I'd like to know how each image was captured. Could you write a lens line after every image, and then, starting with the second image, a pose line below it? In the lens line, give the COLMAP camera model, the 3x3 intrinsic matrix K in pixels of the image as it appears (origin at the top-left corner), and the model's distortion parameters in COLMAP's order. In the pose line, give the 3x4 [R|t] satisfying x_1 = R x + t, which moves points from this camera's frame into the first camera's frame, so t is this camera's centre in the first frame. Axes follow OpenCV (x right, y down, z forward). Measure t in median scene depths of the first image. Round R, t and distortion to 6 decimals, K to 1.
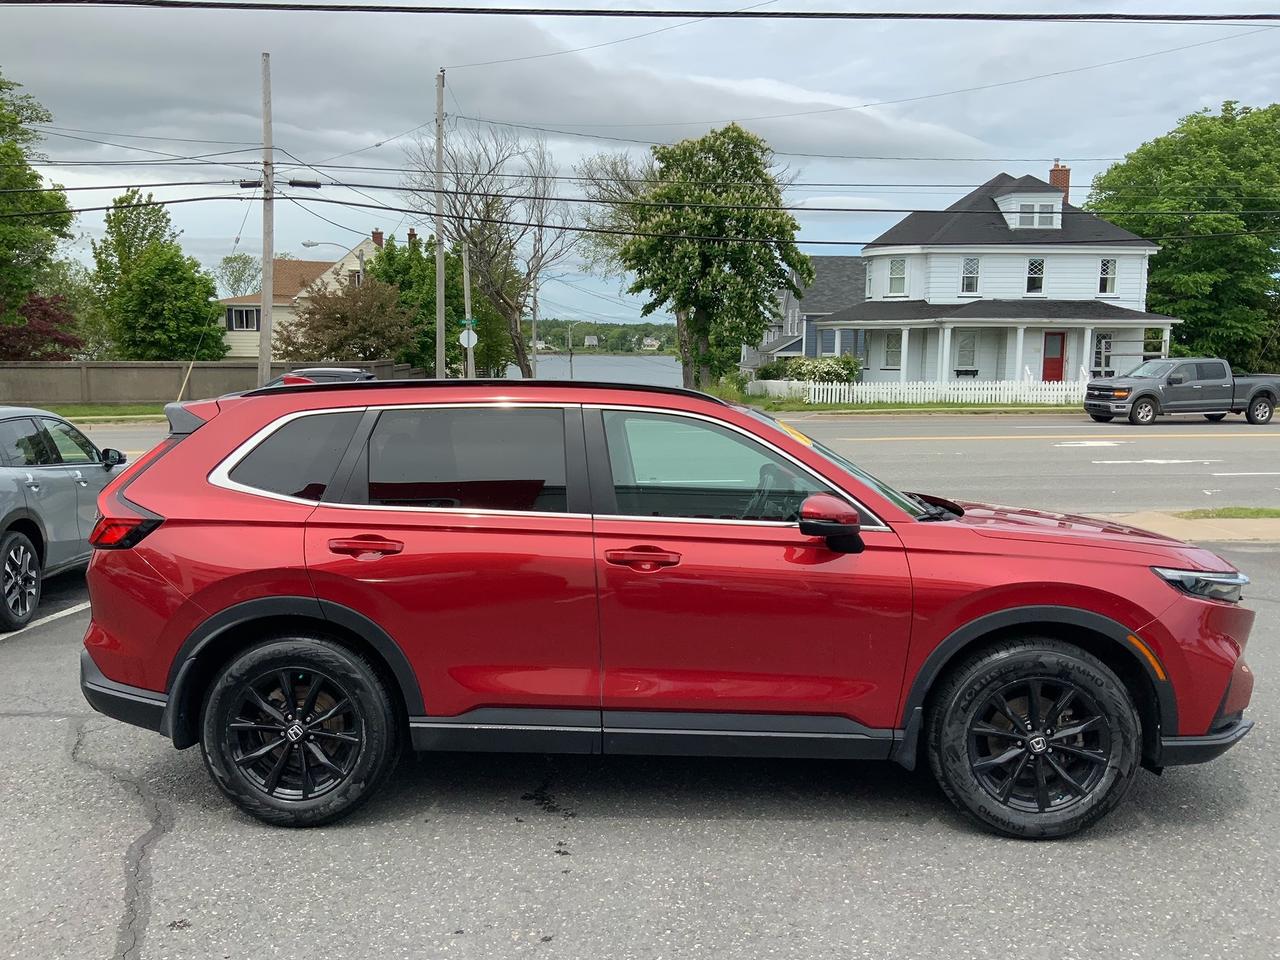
lens RADIAL K [[1061.1, 0, 641.8], [0, 1061.1, 476.6], [0, 0, 1]] dist [0.064923, -0.137692]
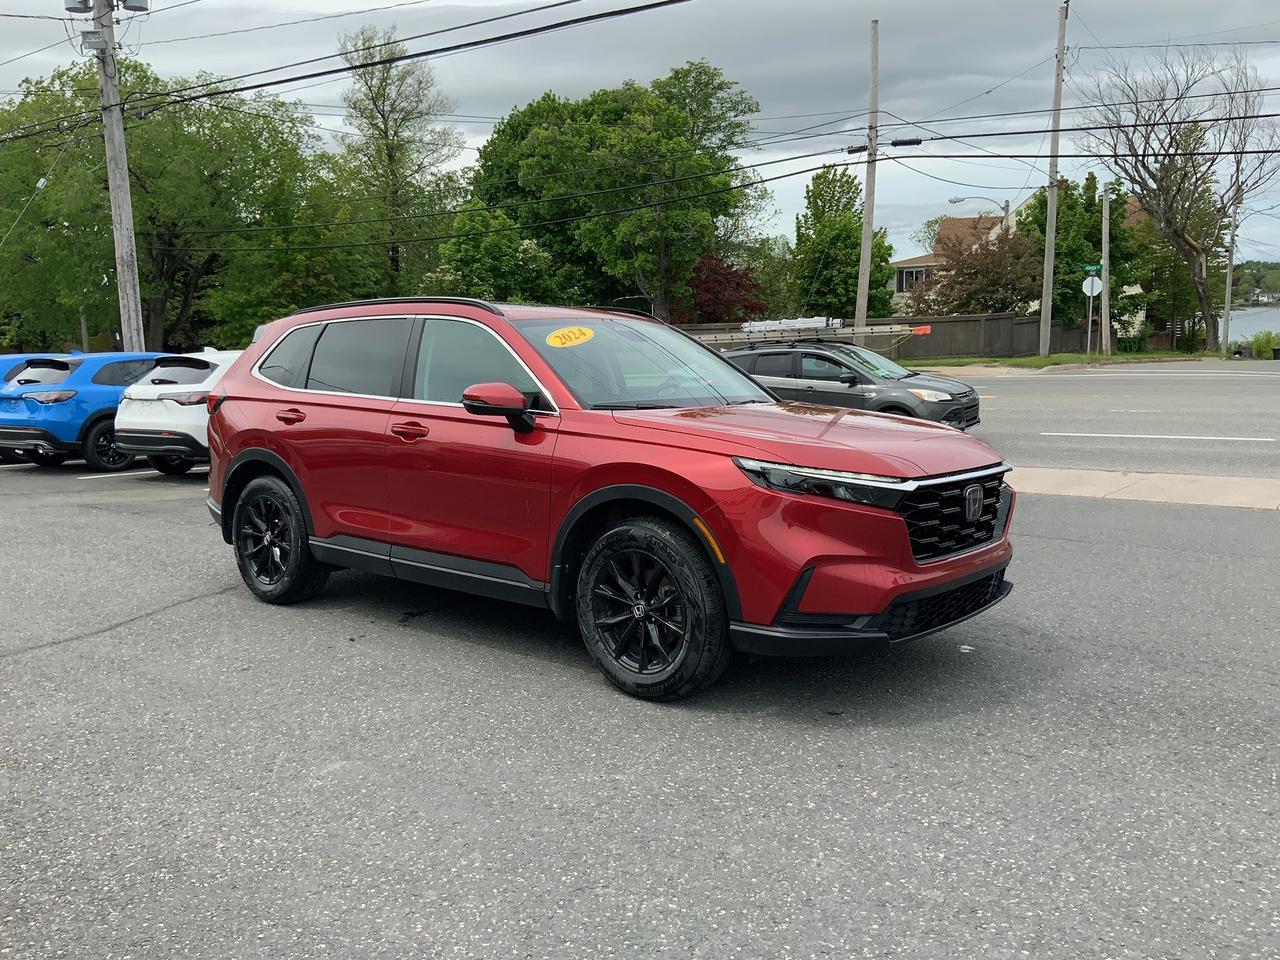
lens RADIAL K [[1061.1, 0, 634.6], [0, 1061.1, 488.2], [0, 0, 1]] dist [0.064923, -0.137692]
pose [[0.788883, 0.067678, -0.610805, 0.094631], [-0.039131, 0.997433, 0.059976, 0.005348], [0.613296, -0.023412, 0.789506, 0.012469]]
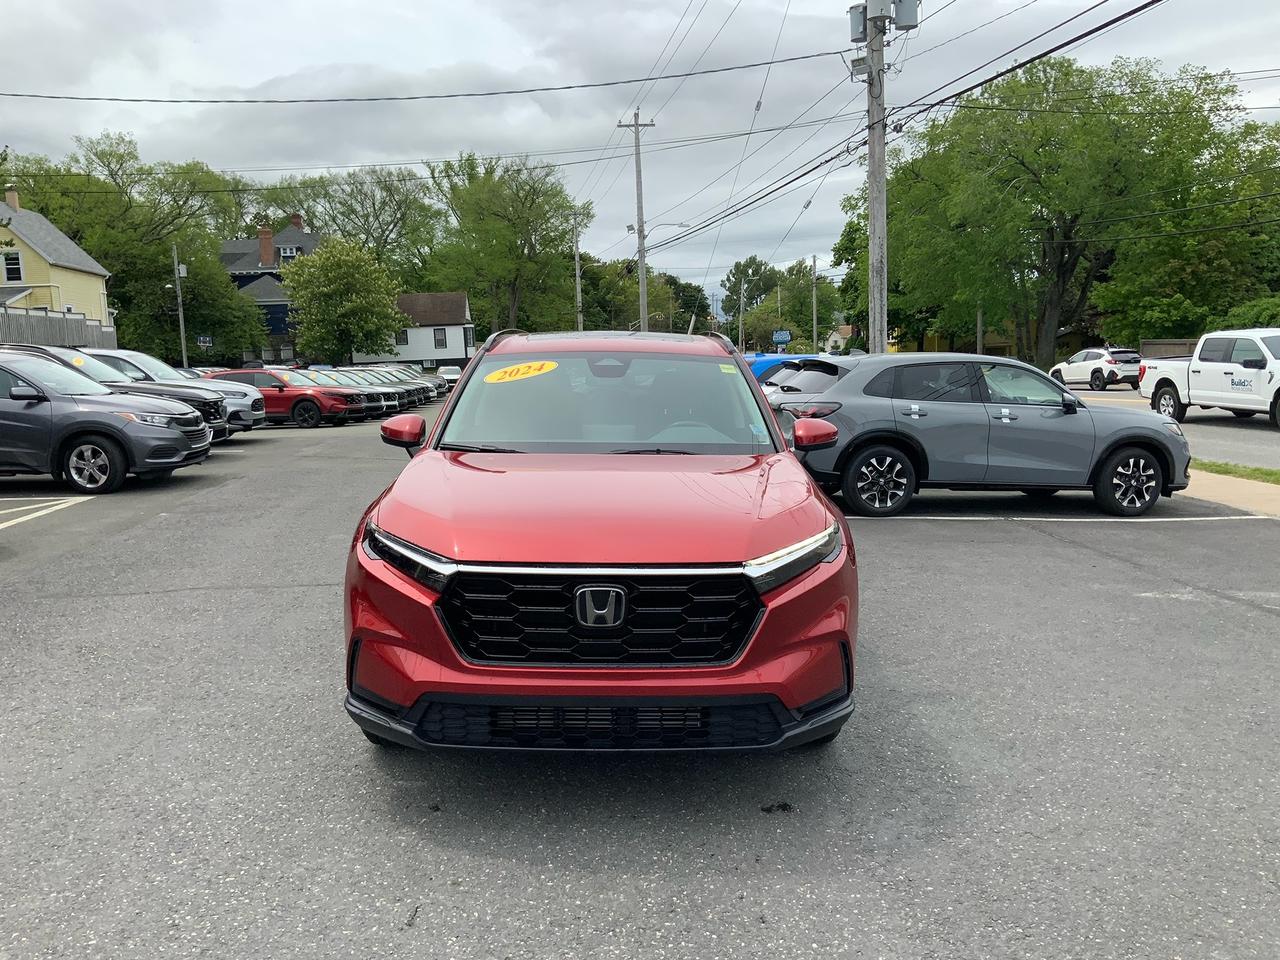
lens RADIAL K [[1061.1, 0, 639.3], [0, 1061.1, 478.1], [0, 0, 1]] dist [0.064923, -0.137692]
pose [[0.051584, 0.120306, -0.991396, 0.135448], [-0.079240, 0.990081, 0.116024, -0.007298], [0.995520, 0.072574, 0.060605, 0.109398]]
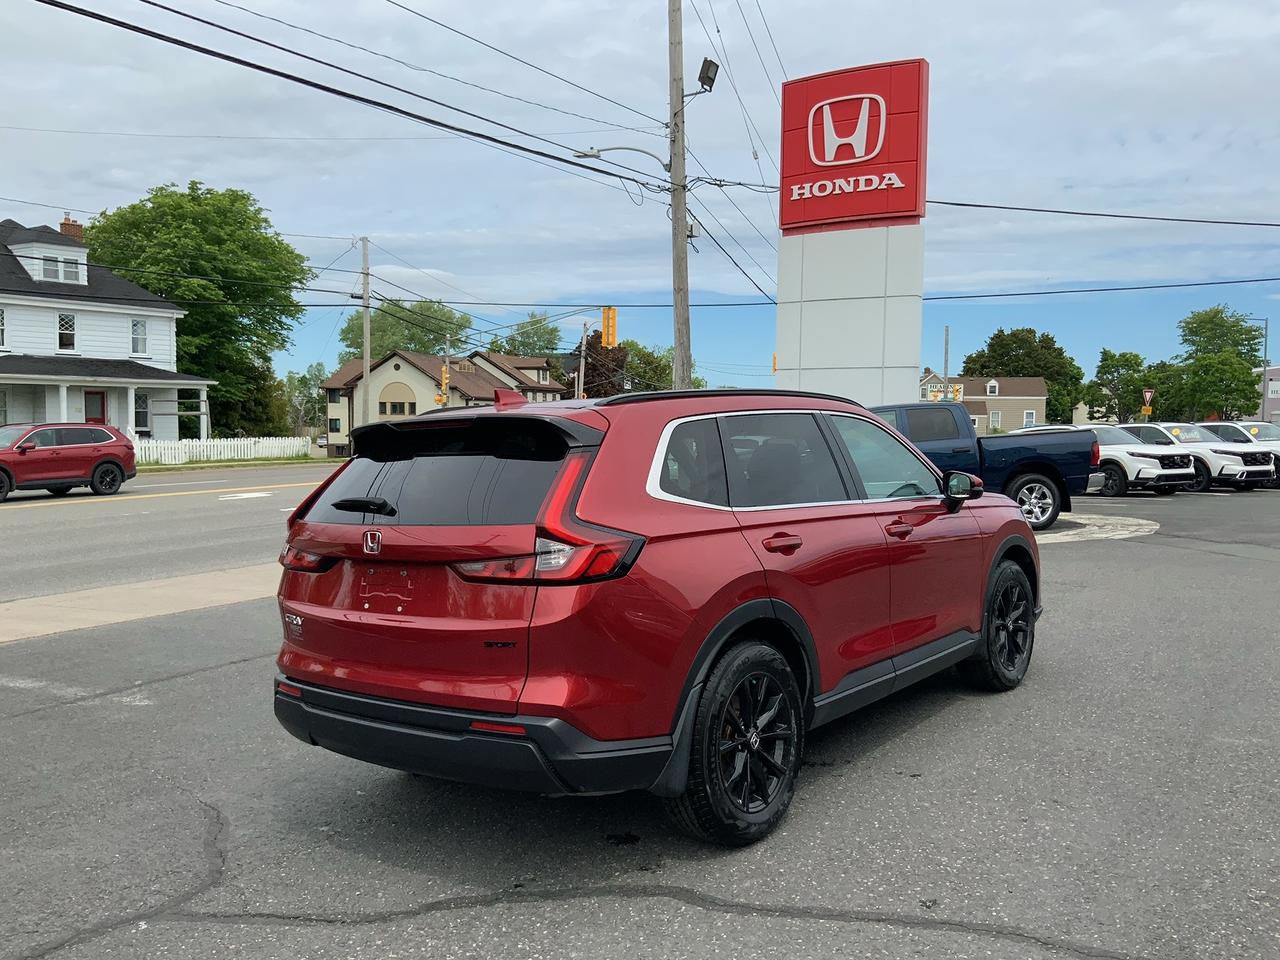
lens RADIAL K [[1061.1, 0, 645.3], [0, 1061.1, 480.3], [0, 0, 1]] dist [0.064923, -0.137692]
pose [[0.580671, -0.051871, 0.812484, -0.110015], [0.098616, 0.995101, -0.006950, -0.000140], [-0.808144, 0.084160, 0.582942, 0.046557]]
